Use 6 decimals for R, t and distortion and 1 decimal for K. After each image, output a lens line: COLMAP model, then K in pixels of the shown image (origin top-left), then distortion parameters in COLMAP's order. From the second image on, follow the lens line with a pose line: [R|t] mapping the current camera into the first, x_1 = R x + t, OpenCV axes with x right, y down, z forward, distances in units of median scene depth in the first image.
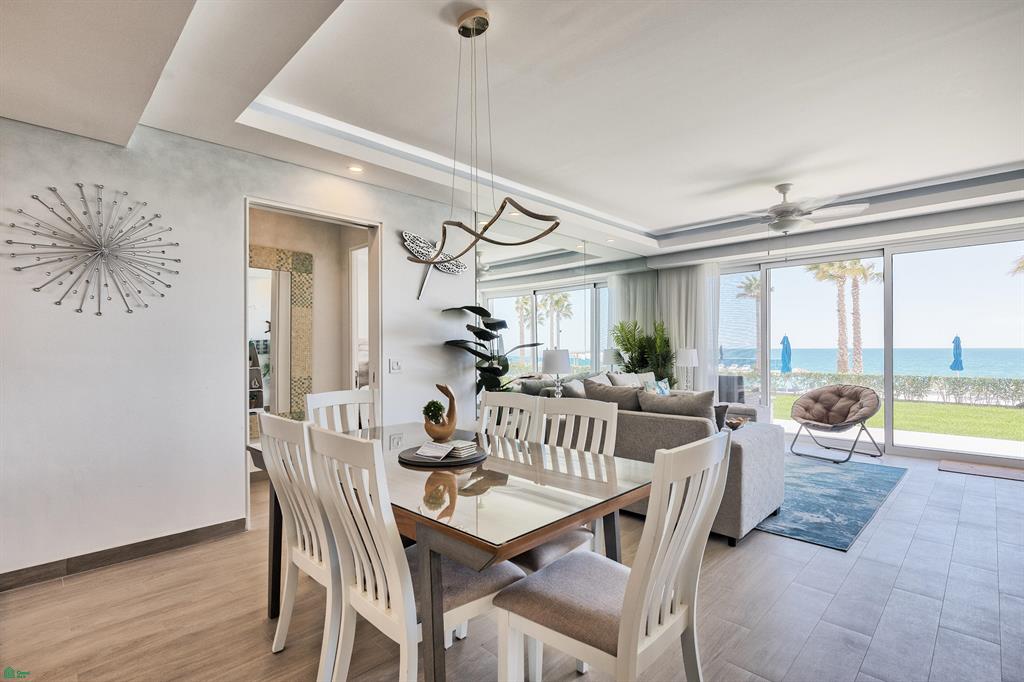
lens RADIAL K [[481.9, 0, 519.8], [0, 481.9, 352.3], [0, 0, 1]] dist [0.000427, 0.000693]
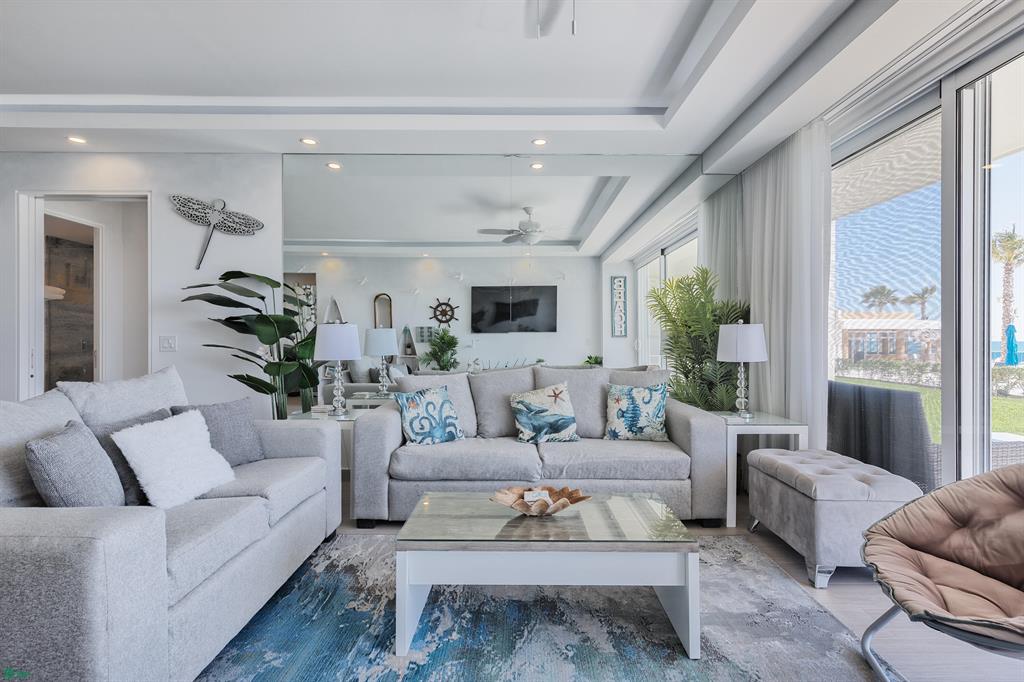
lens RADIAL K [[464.6, 0, 512.0], [0, 464.6, 341.0], [0, 0, 1]] dist [0.001378, 0.000389]
pose [[0.697521, 0.006332, -0.716537, 0.794884], [-0.013863, 0.999893, -0.004660, 0.019765], [0.716431, 0.013184, 0.697534, 0.798692]]
